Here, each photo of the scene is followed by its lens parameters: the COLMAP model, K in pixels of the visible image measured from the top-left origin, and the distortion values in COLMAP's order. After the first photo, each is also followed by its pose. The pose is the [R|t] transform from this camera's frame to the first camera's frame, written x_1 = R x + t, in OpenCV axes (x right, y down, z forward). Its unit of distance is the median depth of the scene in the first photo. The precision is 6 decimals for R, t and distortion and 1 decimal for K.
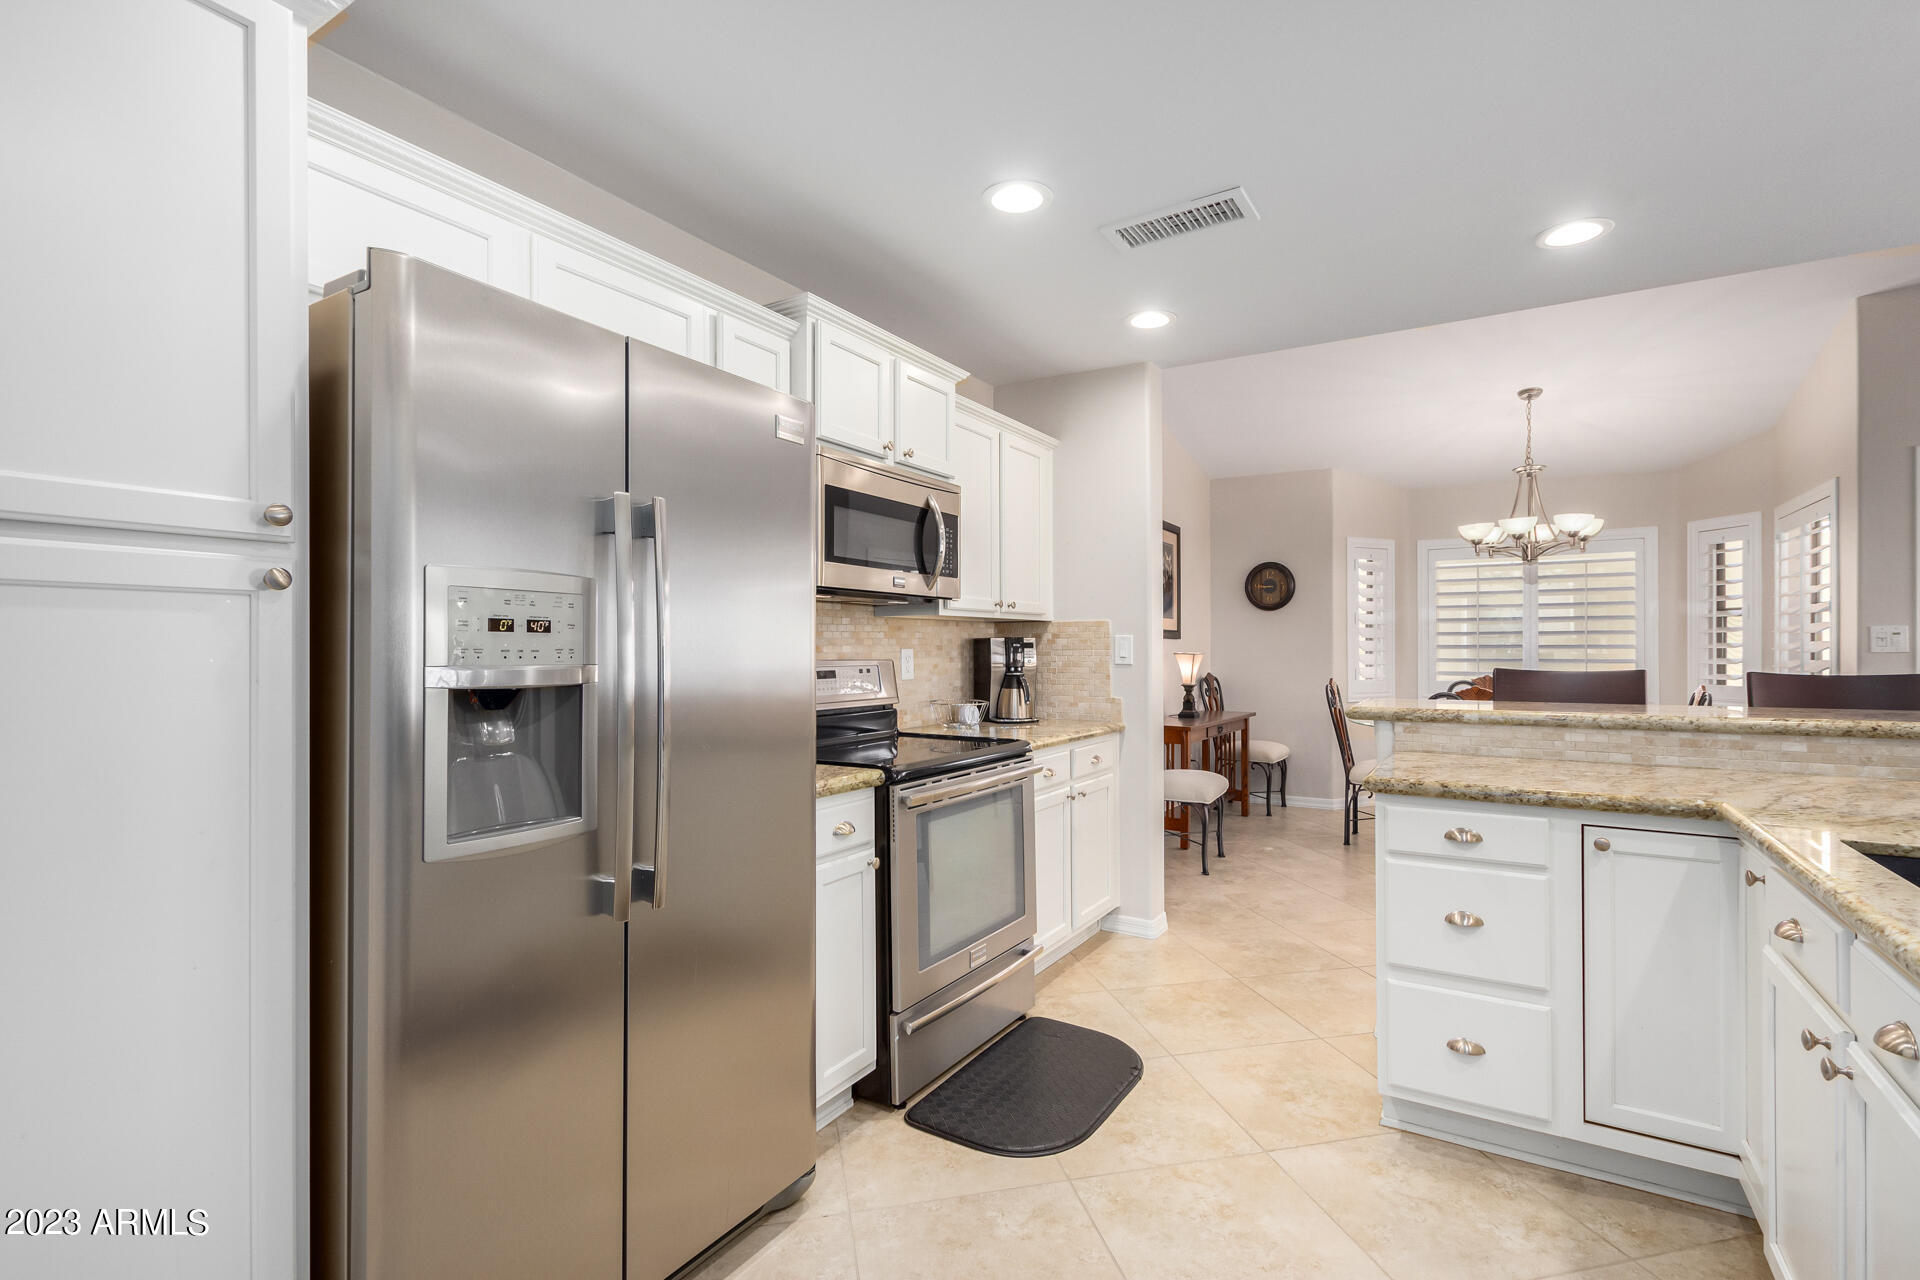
lens RADIAL K [[879.8, 0, 973.3], [0, 879.8, 645.7], [0, 0, 1]] dist [0.023581, -0.000559]
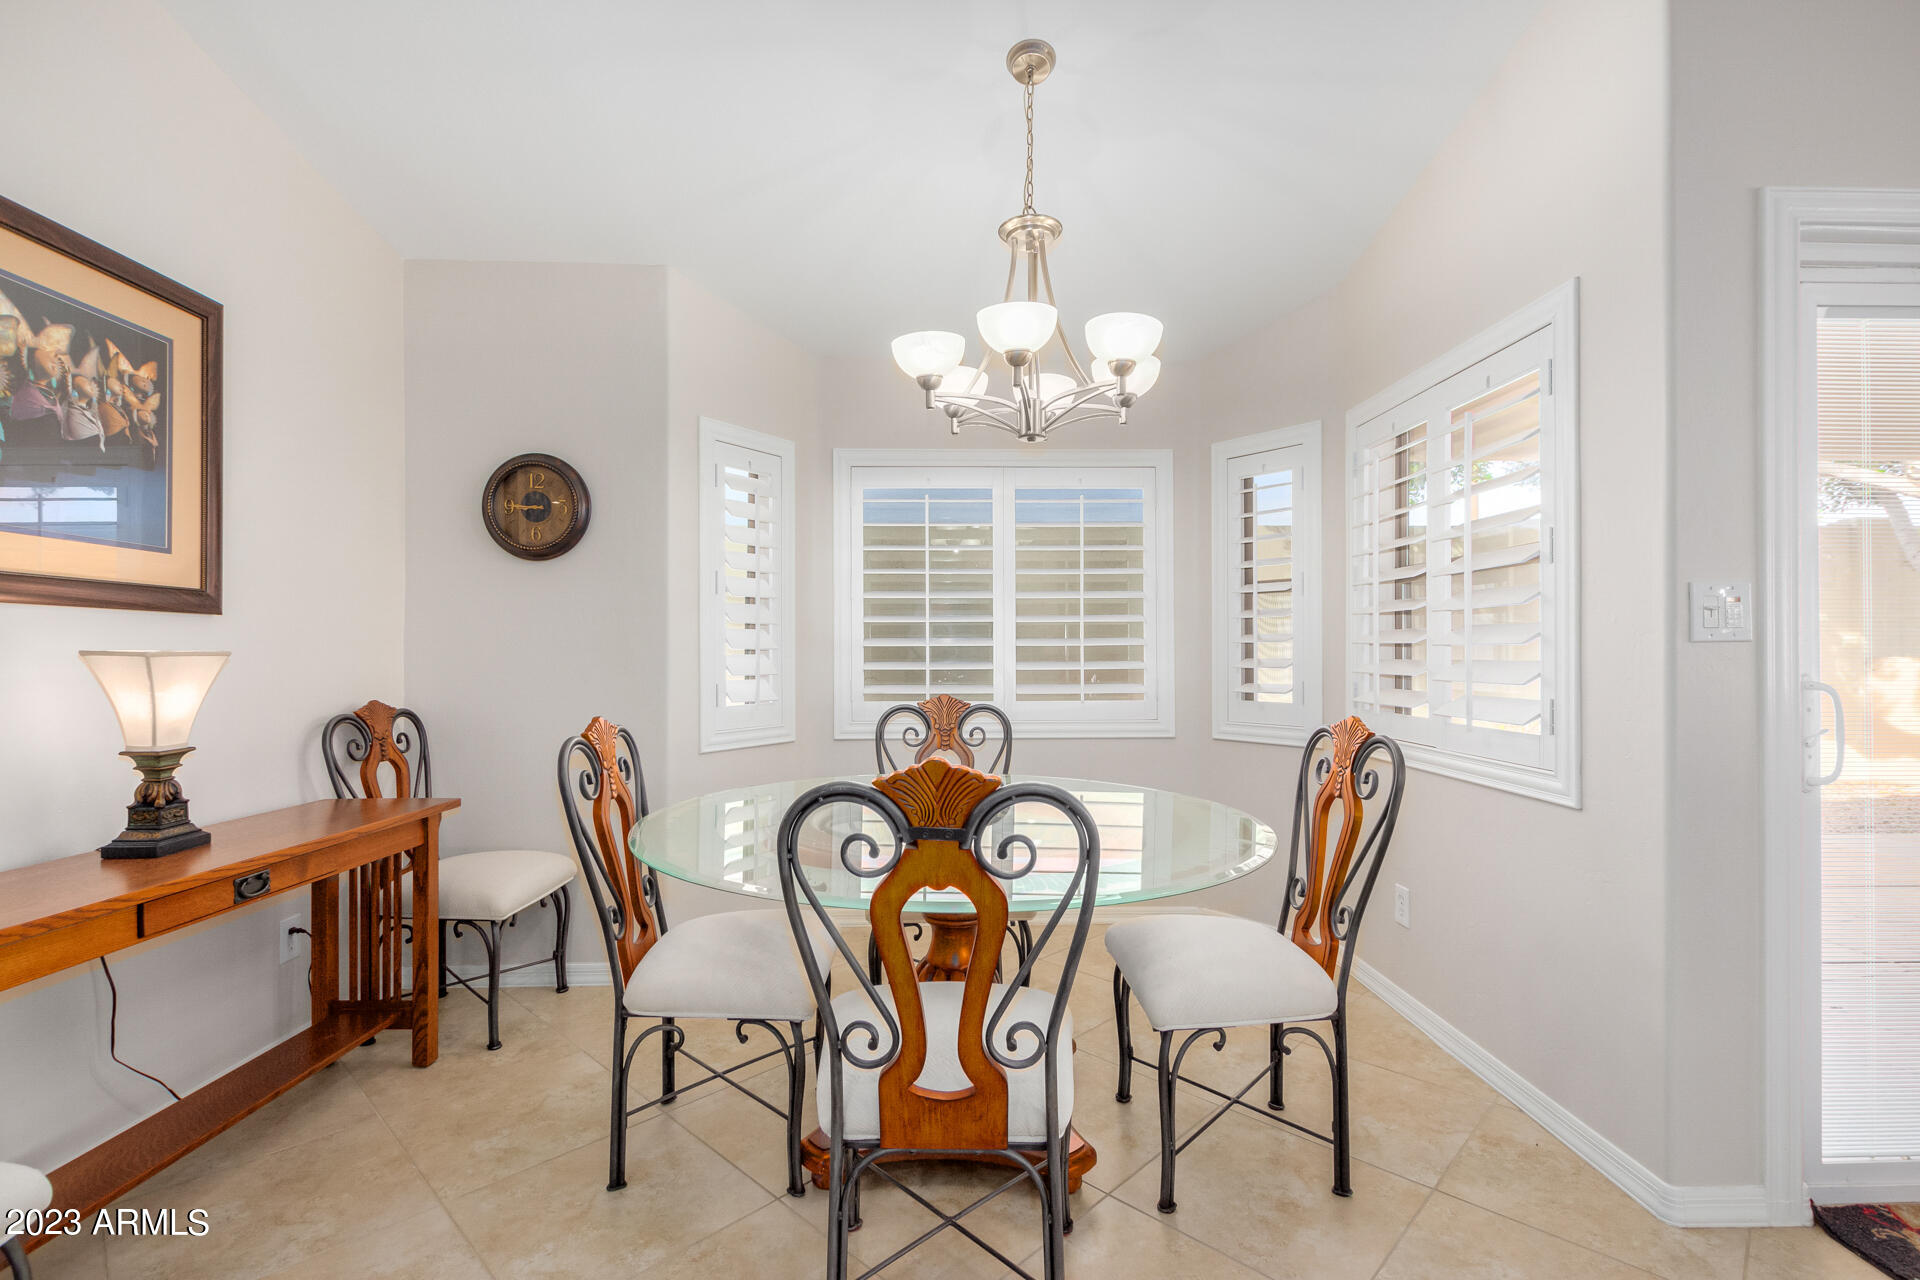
lens RADIAL K [[879.8, 0, 973.3], [0, 879.8, 645.7], [0, 0, 1]] dist [0.023581, -0.000559]
pose [[0.840211, 0.001800, 0.542256, 0.317818], [-0.000576, 0.999997, -0.002426, 0.005801], [-0.542259, 0.001726, 0.840210, 0.563935]]
